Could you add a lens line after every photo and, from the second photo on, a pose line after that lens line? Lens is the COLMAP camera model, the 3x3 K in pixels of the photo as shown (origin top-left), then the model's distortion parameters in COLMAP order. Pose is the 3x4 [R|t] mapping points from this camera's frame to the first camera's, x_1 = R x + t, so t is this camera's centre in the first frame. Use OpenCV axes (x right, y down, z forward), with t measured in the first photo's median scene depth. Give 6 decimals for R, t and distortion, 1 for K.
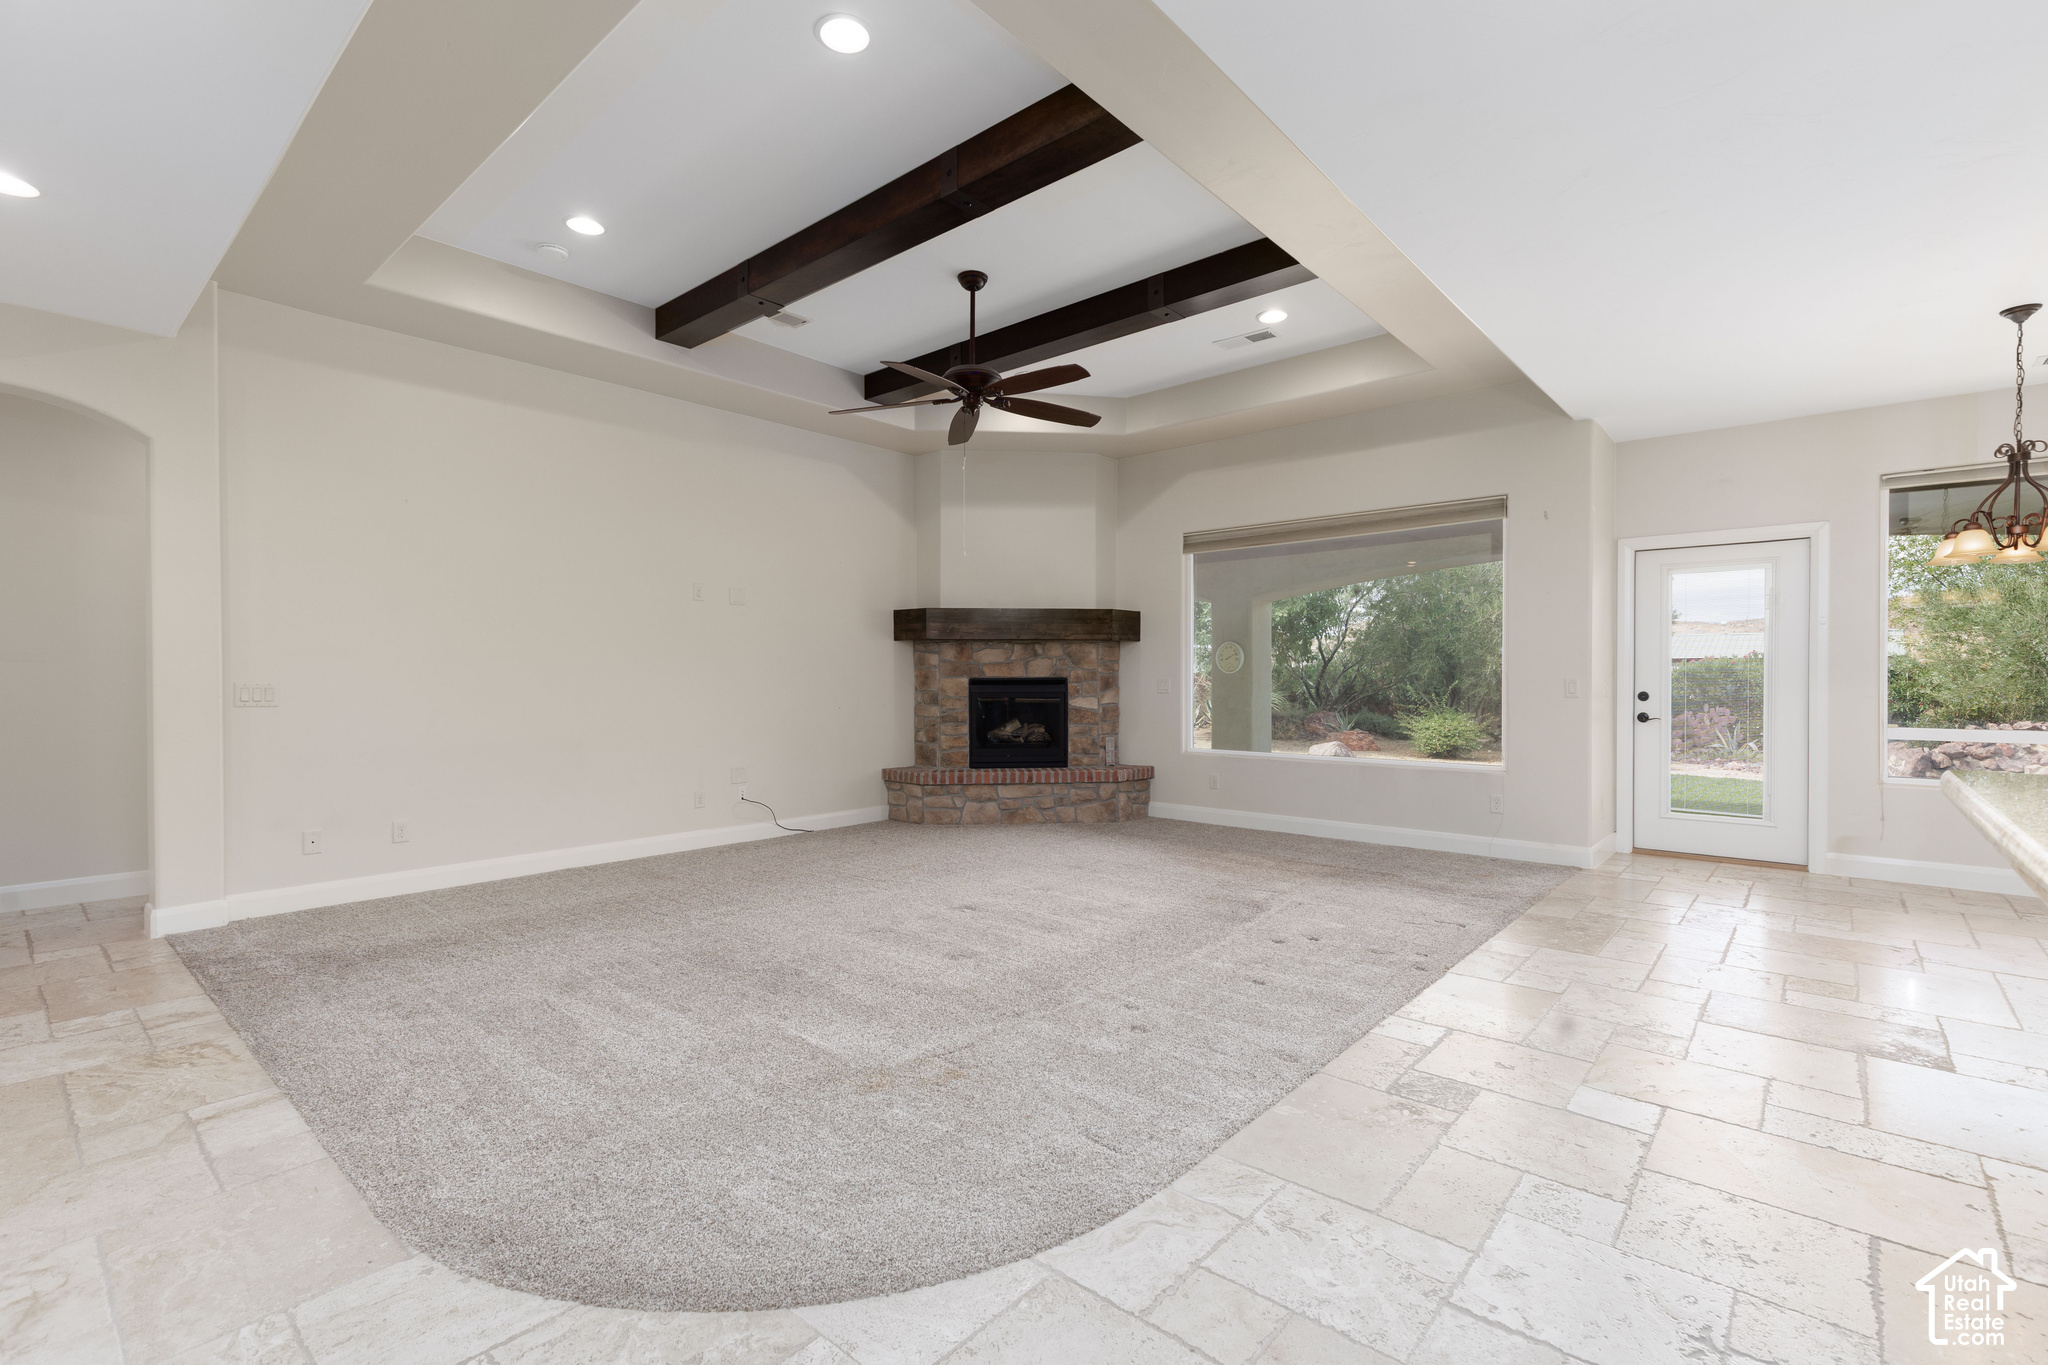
lens RADIAL K [[917.4, 0, 1036.5], [0, 917.4, 684.6], [0, 0, 1]] dist [0.012171, -0.000740]
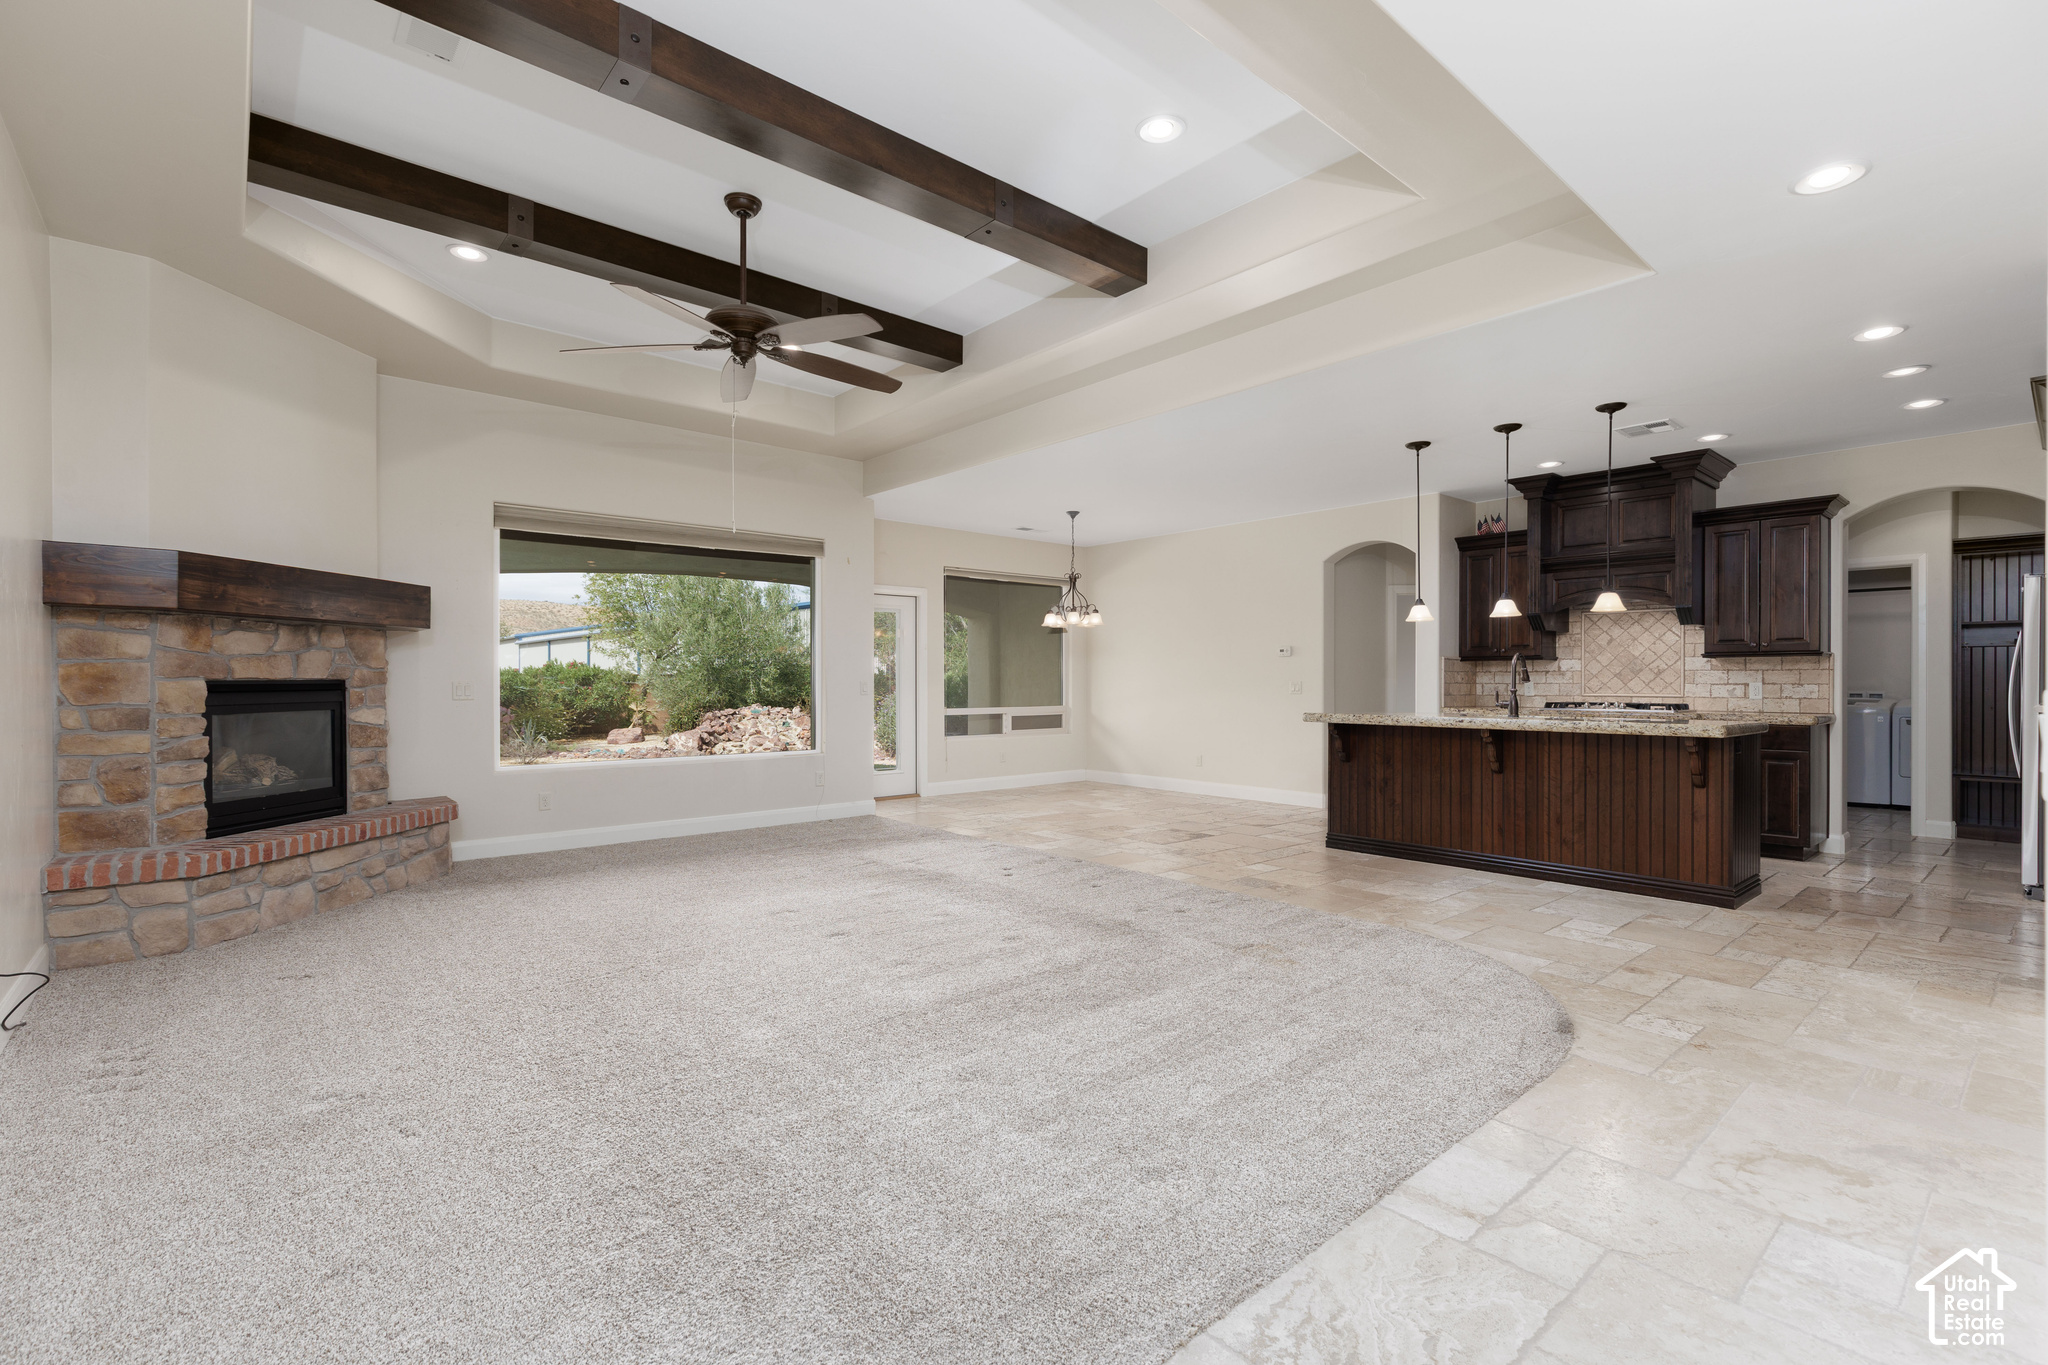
lens RADIAL K [[917.4, 0, 1036.5], [0, 917.4, 684.6], [0, 0, 1]] dist [0.012171, -0.000740]
pose [[0.134810, -0.002806, 0.990868, -0.594323], [0.007317, 0.999972, 0.001836, -0.001724], [-0.990845, 0.007002, 0.134826, 0.430580]]
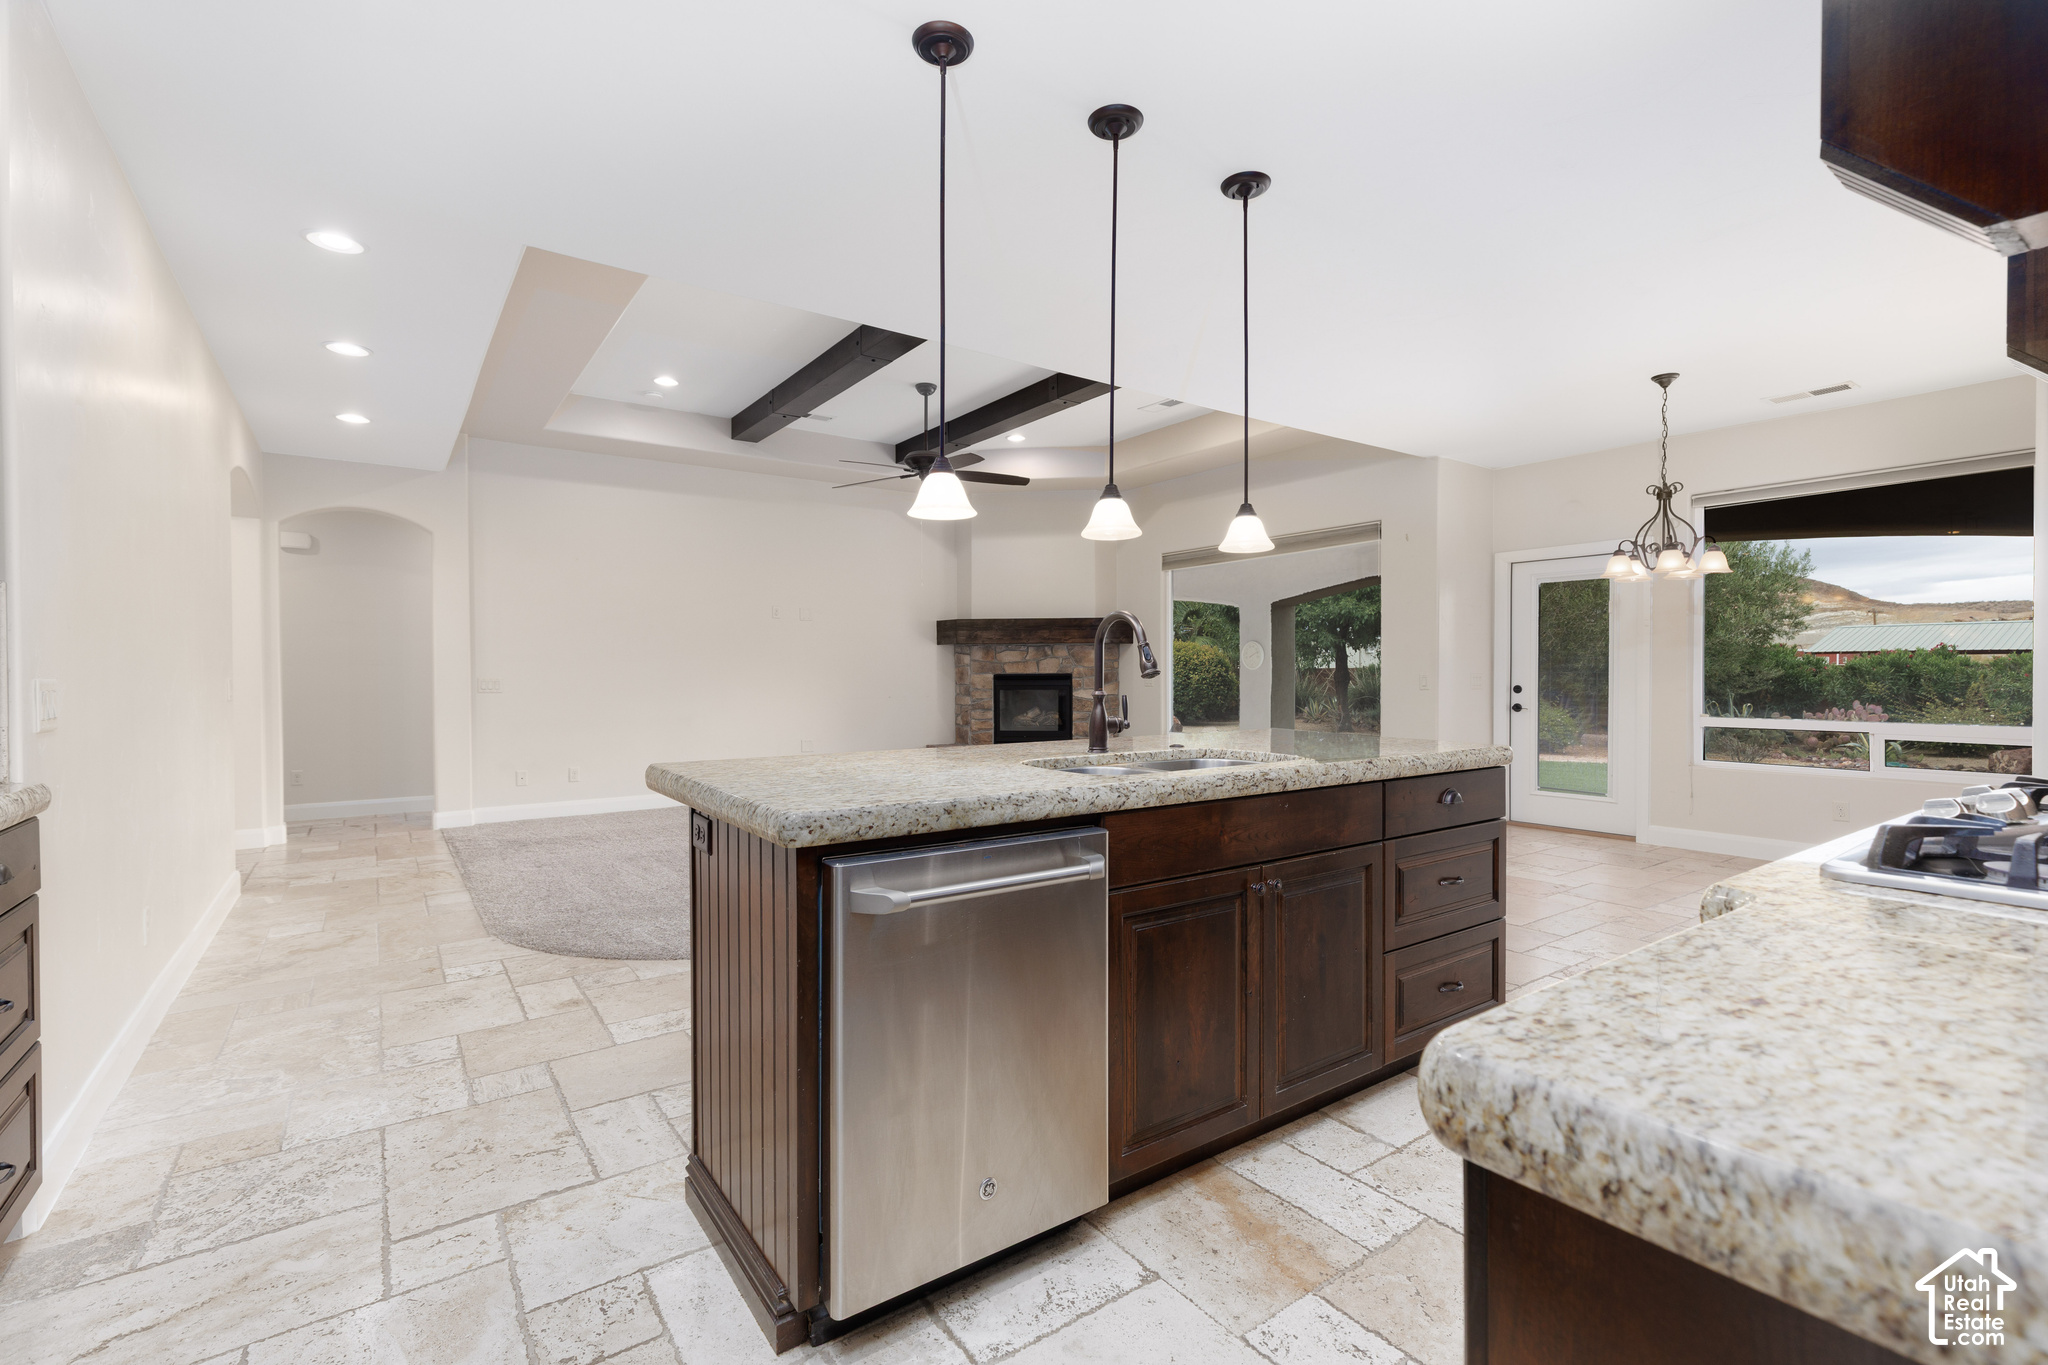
lens RADIAL K [[917.4, 0, 1036.5], [0, 917.4, 684.6], [0, 0, 1]] dist [0.012171, -0.000740]
pose [[0.973181, 0.001127, -0.230039, 0.283520], [-0.000012, 0.999988, 0.004849, 0.001141], [0.230042, -0.004716, 0.973169, -0.216157]]
